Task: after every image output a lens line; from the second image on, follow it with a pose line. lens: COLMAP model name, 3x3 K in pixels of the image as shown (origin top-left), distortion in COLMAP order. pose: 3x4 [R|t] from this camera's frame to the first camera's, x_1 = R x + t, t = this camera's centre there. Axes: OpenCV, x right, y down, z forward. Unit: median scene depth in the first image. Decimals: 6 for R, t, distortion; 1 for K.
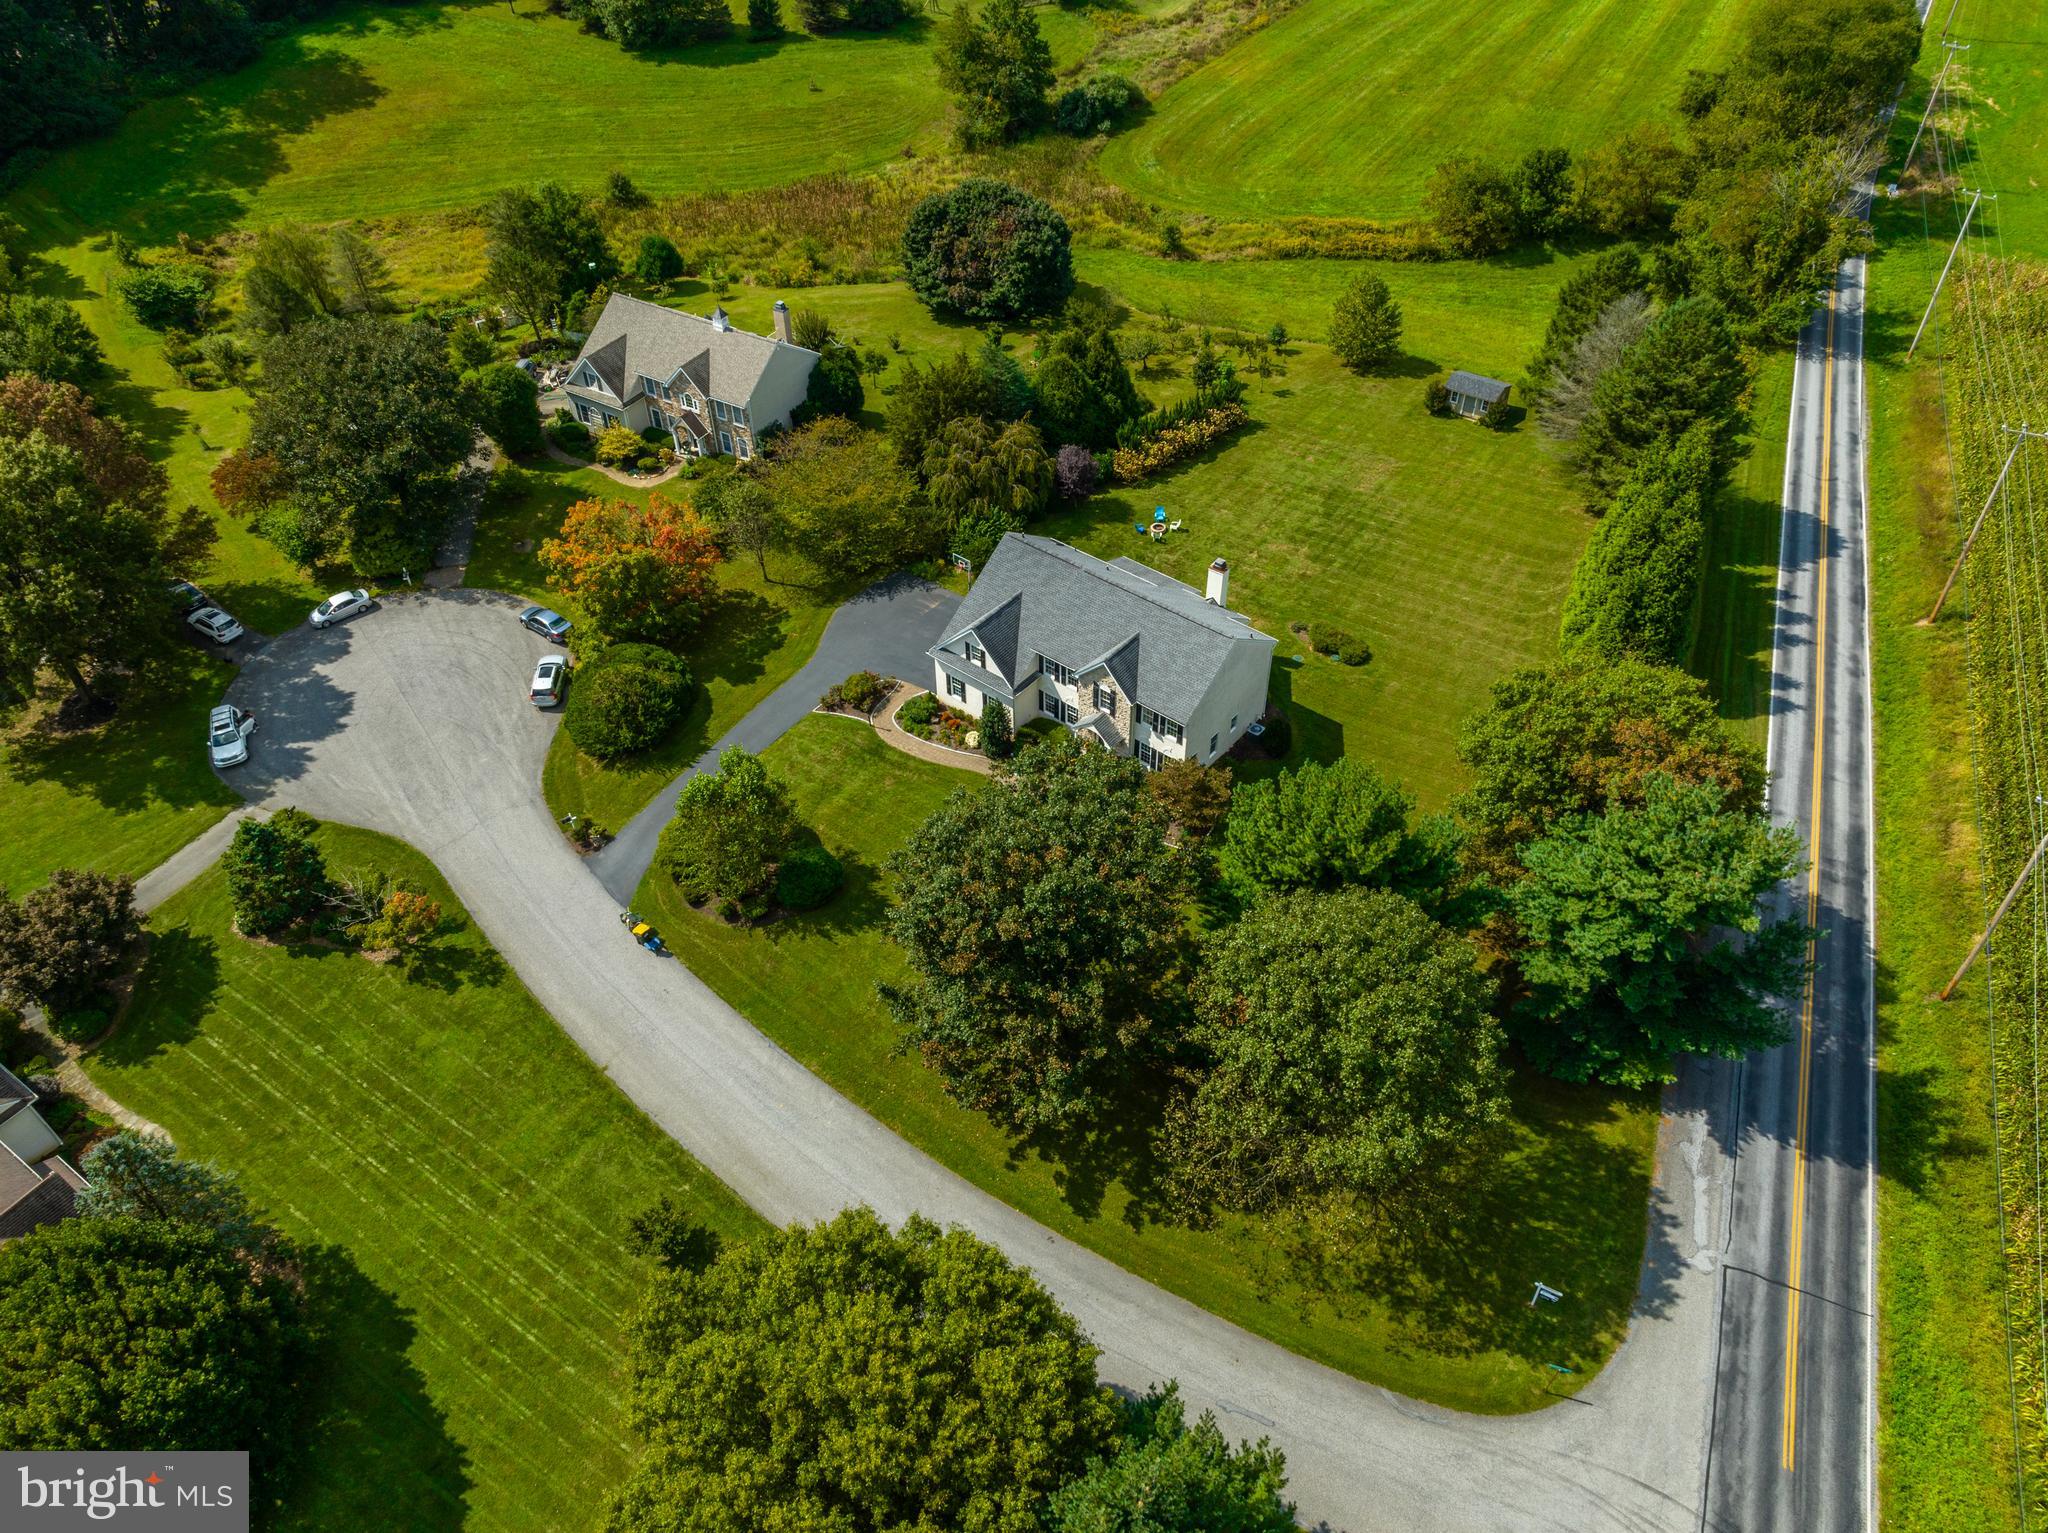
lens RADIAL K [[1492.5, 0, 1011.7], [0, 1492.5, 754.0], [0, 0, 1]] dist [-0.016025, 0.012713]
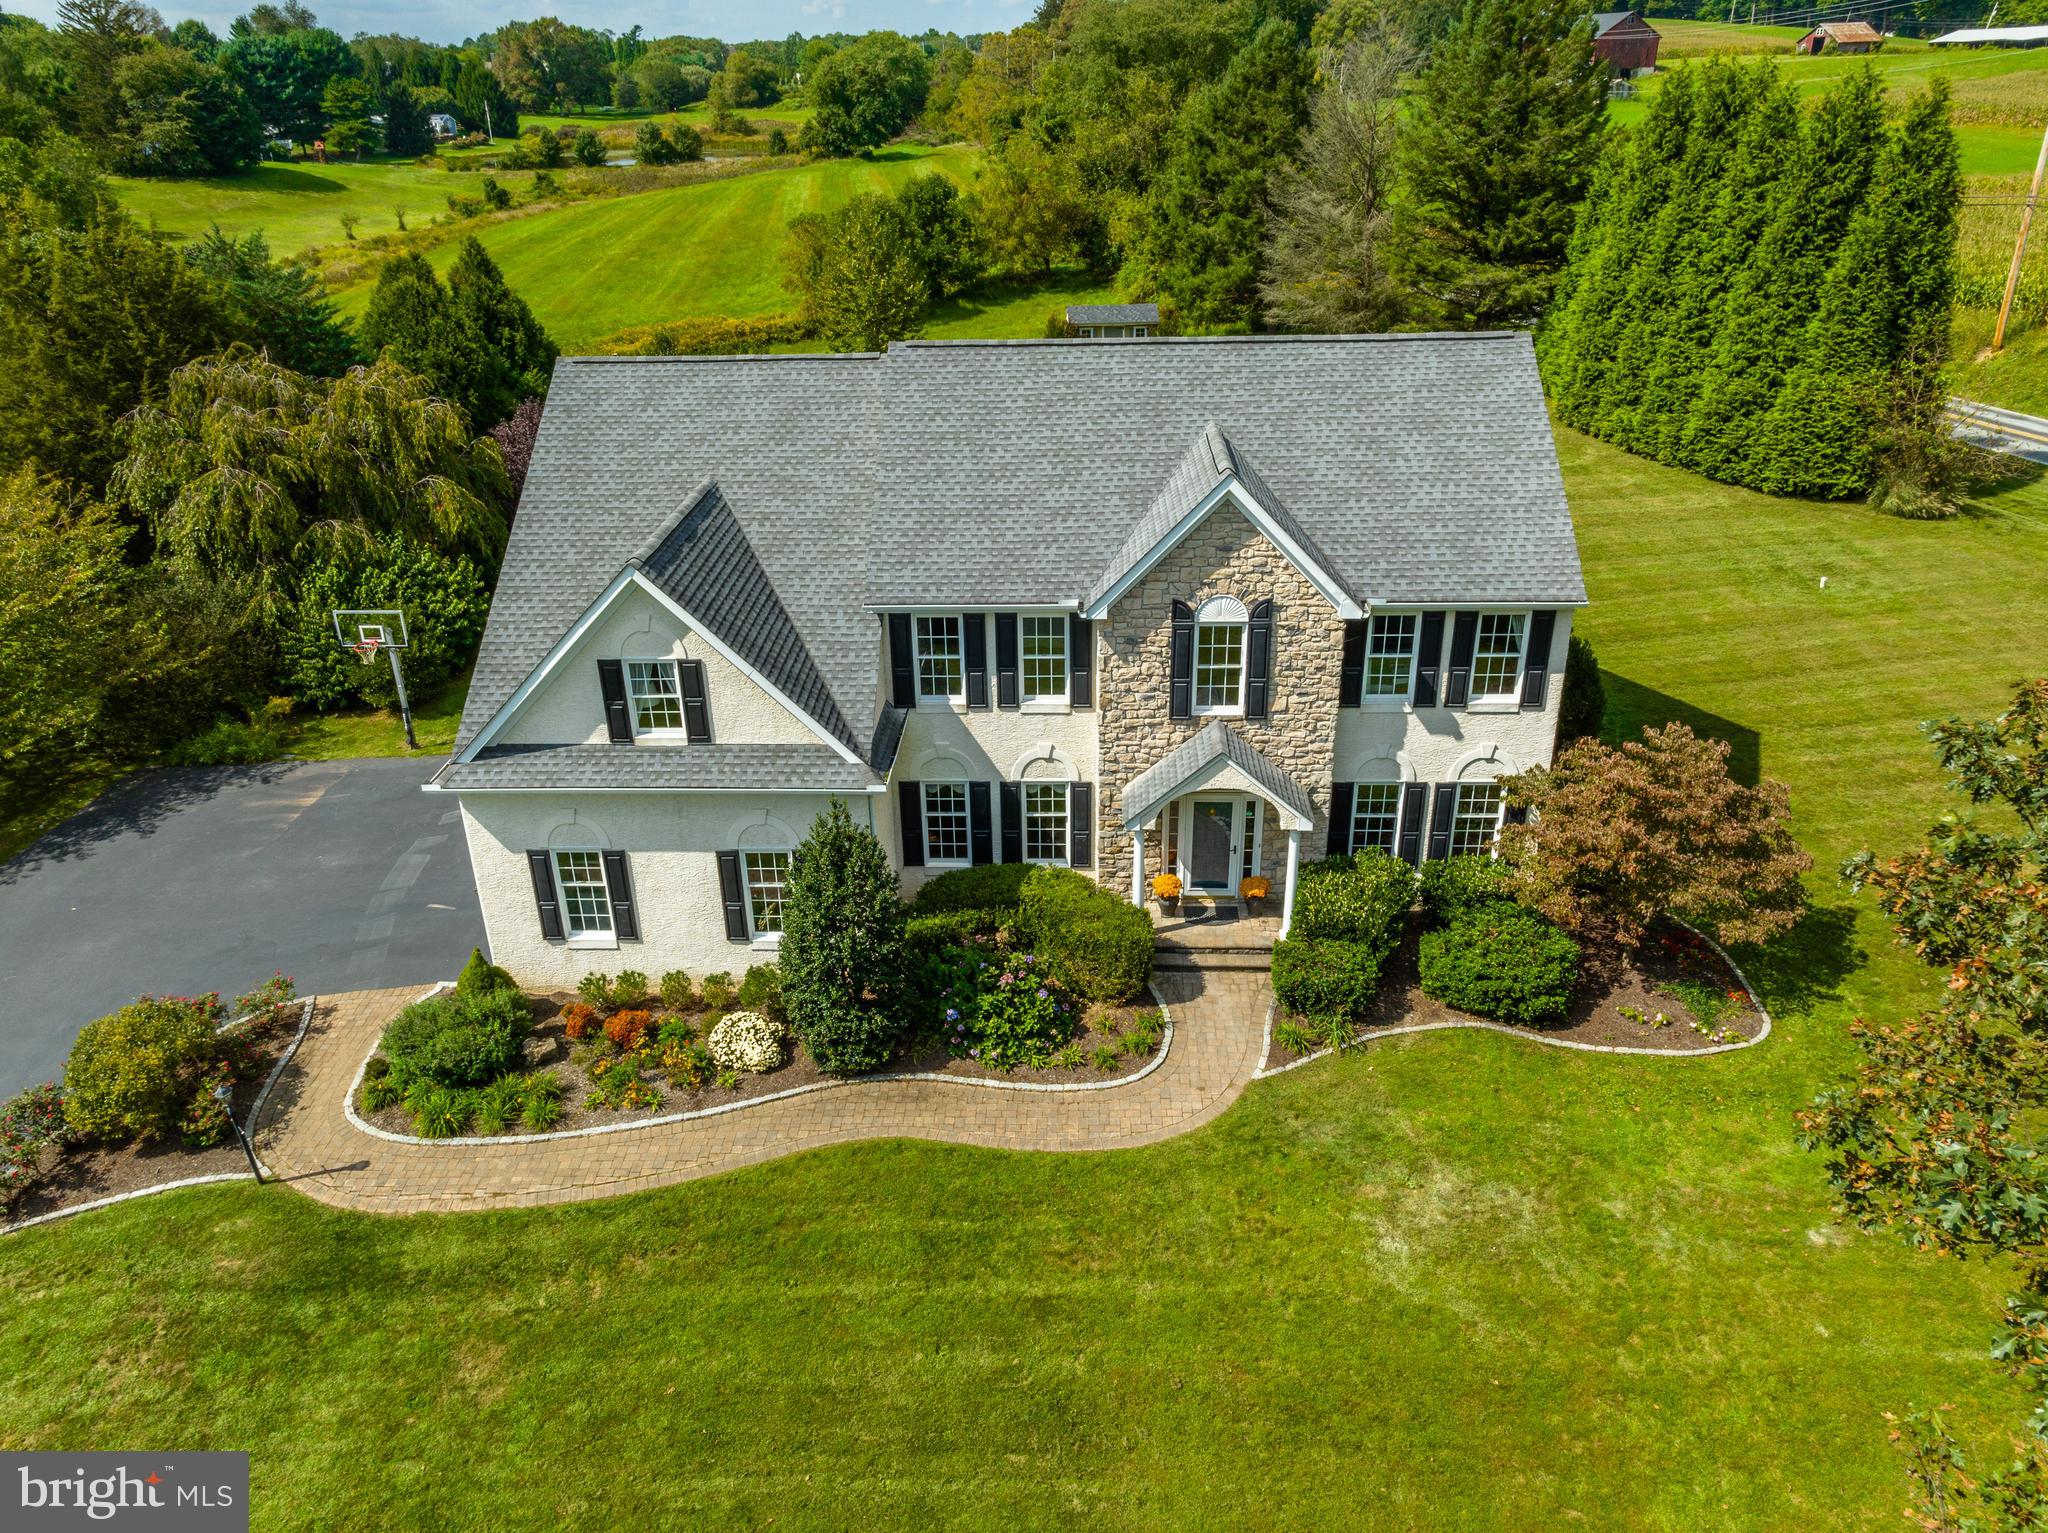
lens RADIAL K [[1492.5, 0, 1009.8], [0, 1492.5, 757.3], [0, 0, 1]] dist [-0.016025, 0.012713]
pose [[0.799351, -0.255317, 0.543921, -0.110655], [0.414916, 0.889301, -0.192325, 0.013168], [-0.434606, 0.379417, 0.816799, 0.751224]]
